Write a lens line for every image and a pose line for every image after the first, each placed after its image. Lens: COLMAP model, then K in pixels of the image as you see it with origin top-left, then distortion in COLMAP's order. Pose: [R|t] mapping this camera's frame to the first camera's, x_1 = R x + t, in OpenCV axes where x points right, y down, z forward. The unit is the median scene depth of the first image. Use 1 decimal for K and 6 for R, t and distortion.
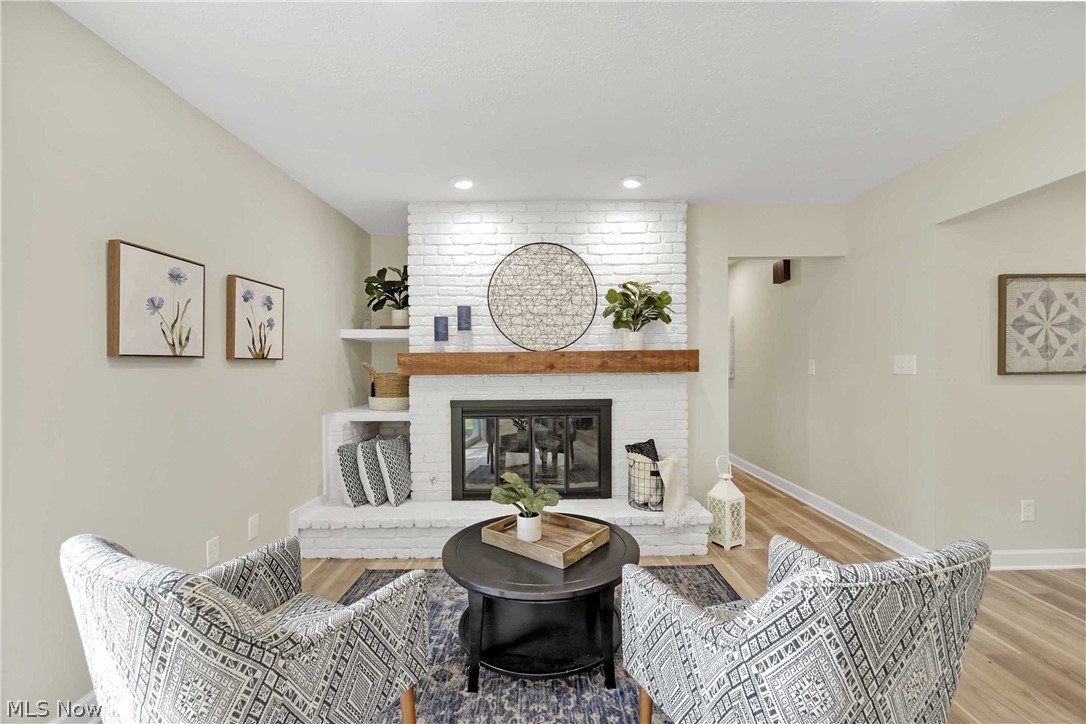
lens RADIAL K [[447.9, 0, 557.6], [0, 447.9, 368.3], [0, 0, 1]] dist [-0.003421, -0.001950]
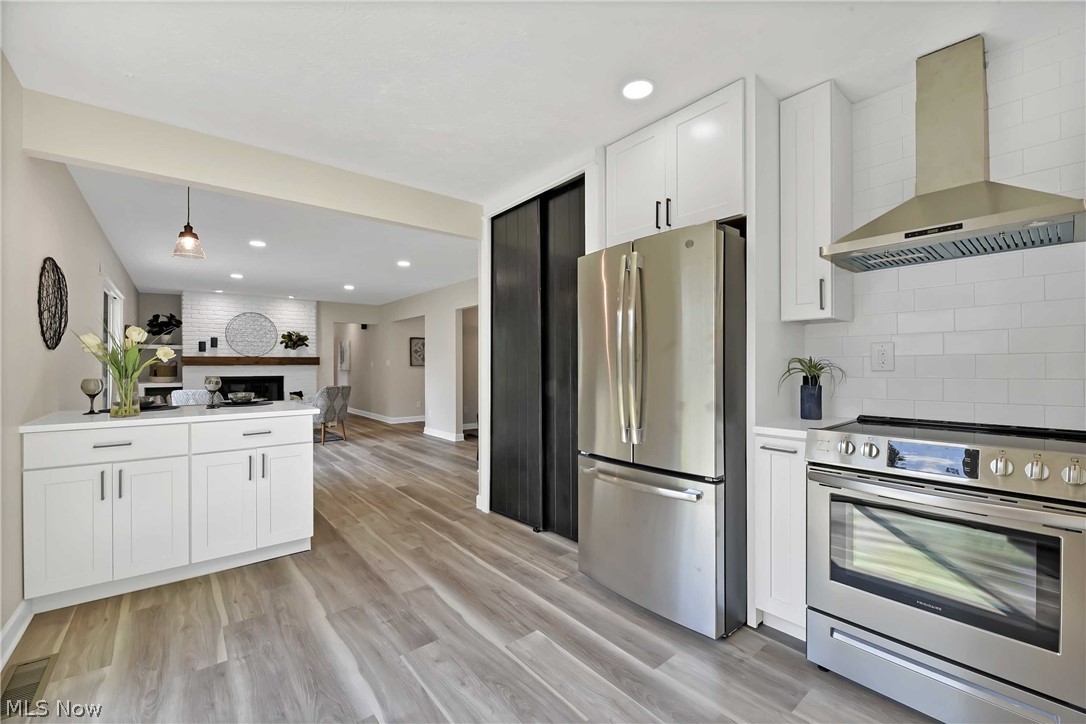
lens RADIAL K [[447.9, 0, 539.6], [0, 447.9, 363.7], [0, 0, 1]] dist [-0.003421, -0.001950]
pose [[0.801784, 0.009191, 0.597543, -0.247364], [0.002794, 0.999813, -0.019128, 0.056226], [-0.597607, 0.017006, 0.801609, -2.043312]]
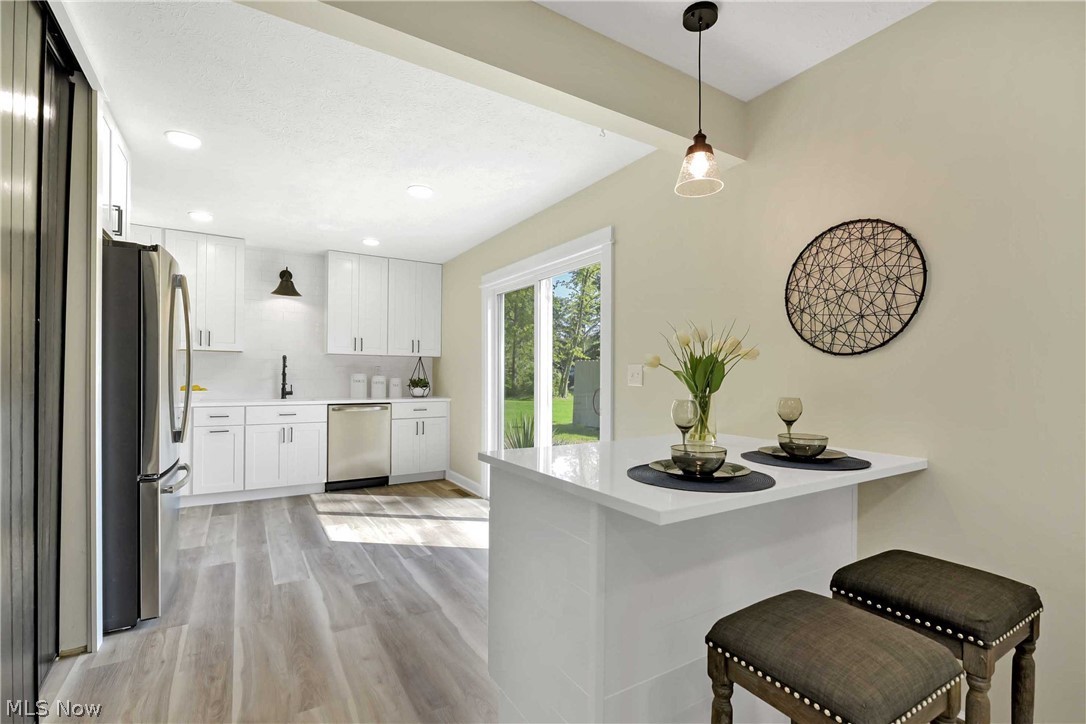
lens RADIAL K [[484.3, 0, 554.1], [0, 484.3, 379.9], [0, 0, 1]] dist [-0.004034, -0.000882]
pose [[-0.857842, 0.005992, -0.513878, 0.147988], [-0.008400, 0.999635, 0.025677, 0.030671], [0.513844, 0.026344, -0.857479, -0.534166]]
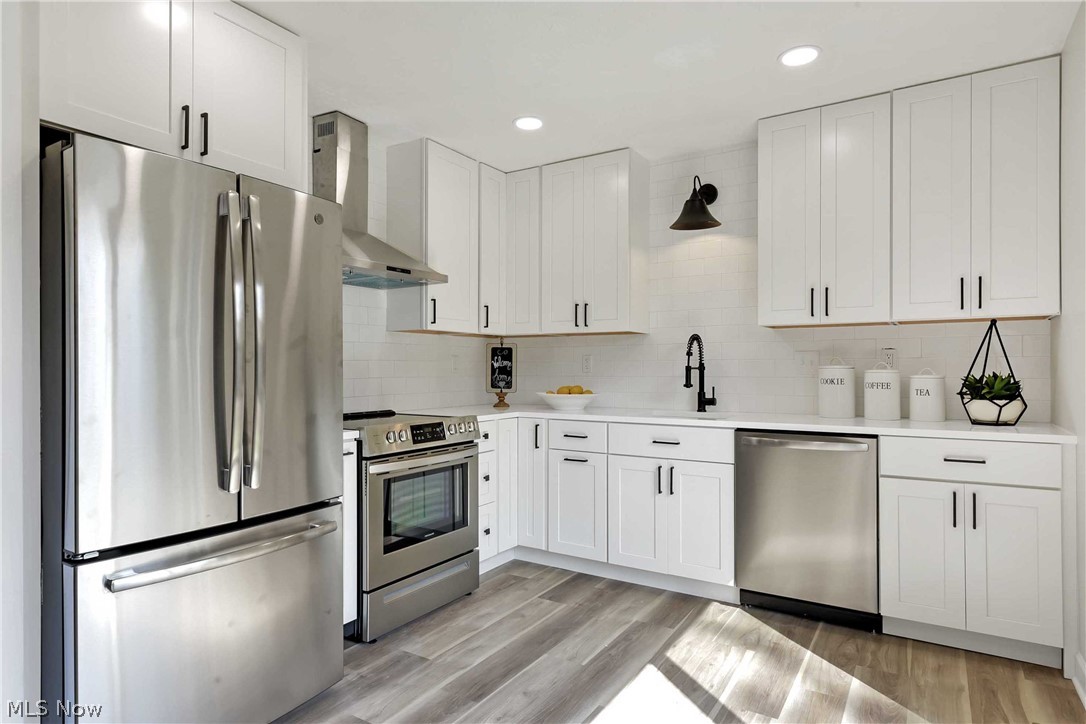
lens RADIAL K [[620.9, 0, 532.7], [0, 620.9, 363.1], [0, 0, 1]] dist [0.003933, -0.000422]
pose [[-0.826000, 0.017188, 0.563408, -0.305175], [0.019831, 0.999802, -0.001427, 0.046646], [-0.563322, 0.009995, -0.826177, -1.231372]]
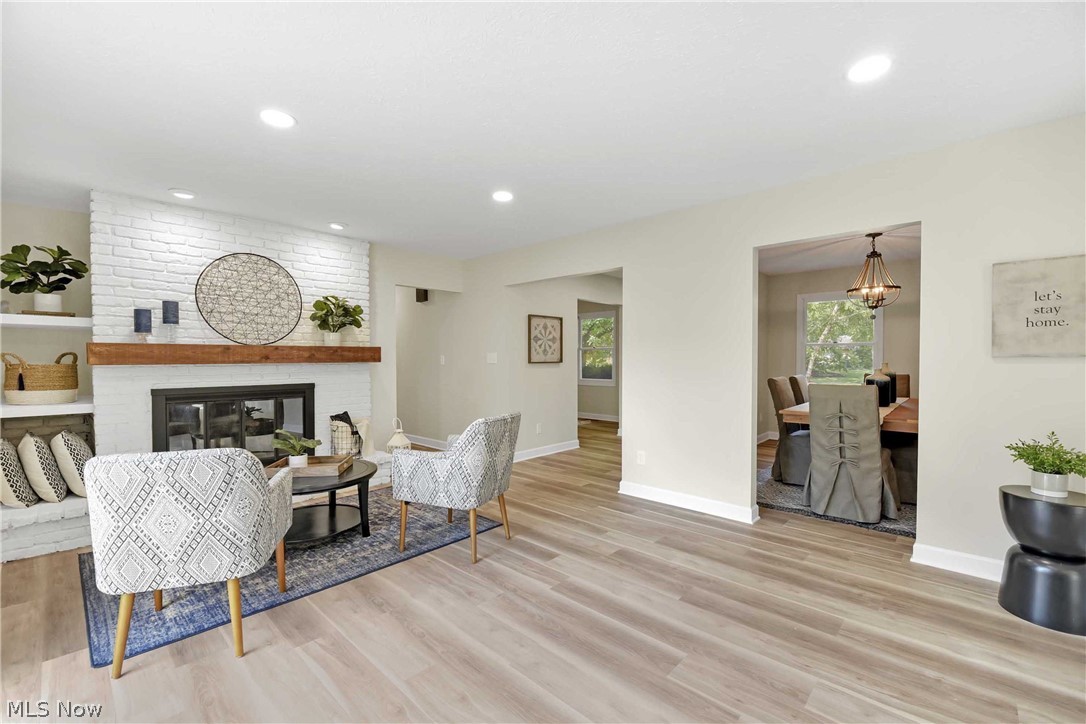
lens RADIAL K [[447.9, 0, 540.5], [0, 447.9, 365.1], [0, 0, 1]] dist [-0.003421, -0.001950]
pose [[0.703299, -0.002588, 0.710889, -0.358423], [0.003276, 0.999995, 0.000399, 0.018516], [-0.710887, 0.002049, 0.703304, -0.403087]]
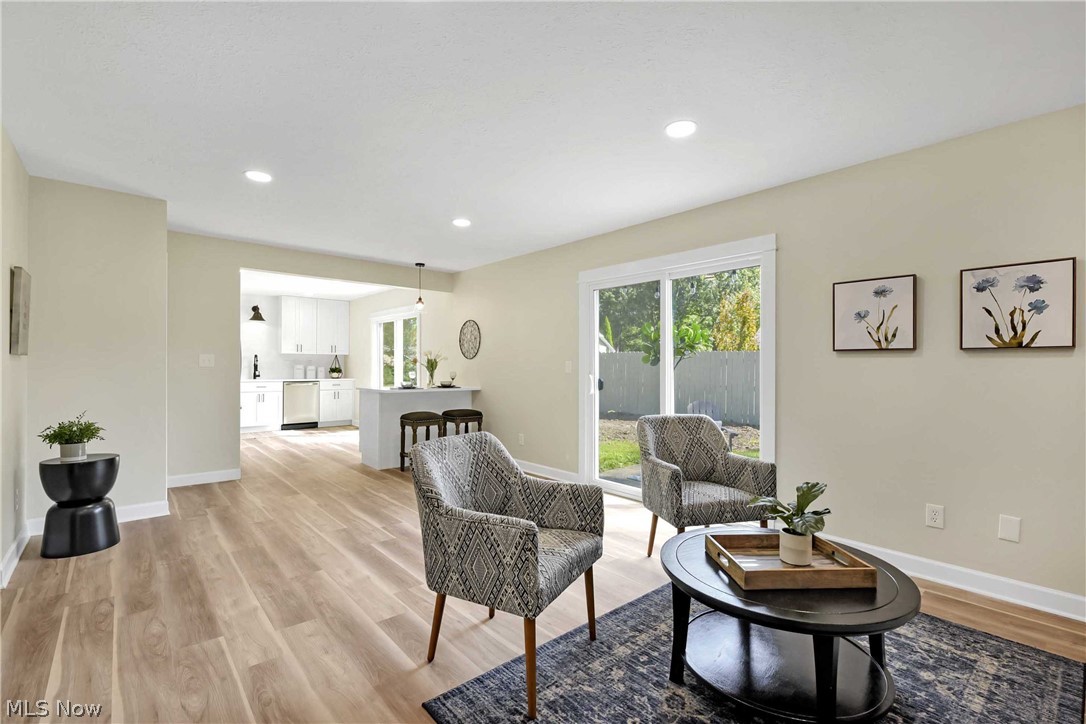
lens RADIAL K [[484.3, 0, 548.7], [0, 484.3, 355.5], [0, 0, 1]] dist [-0.004034, -0.000882]
pose [[-0.772016, -0.004663, -0.635585, 0.568184], [-0.004248, 0.999989, -0.002176, 0.001337], [0.635588, 0.001020, -0.772027, 0.920961]]
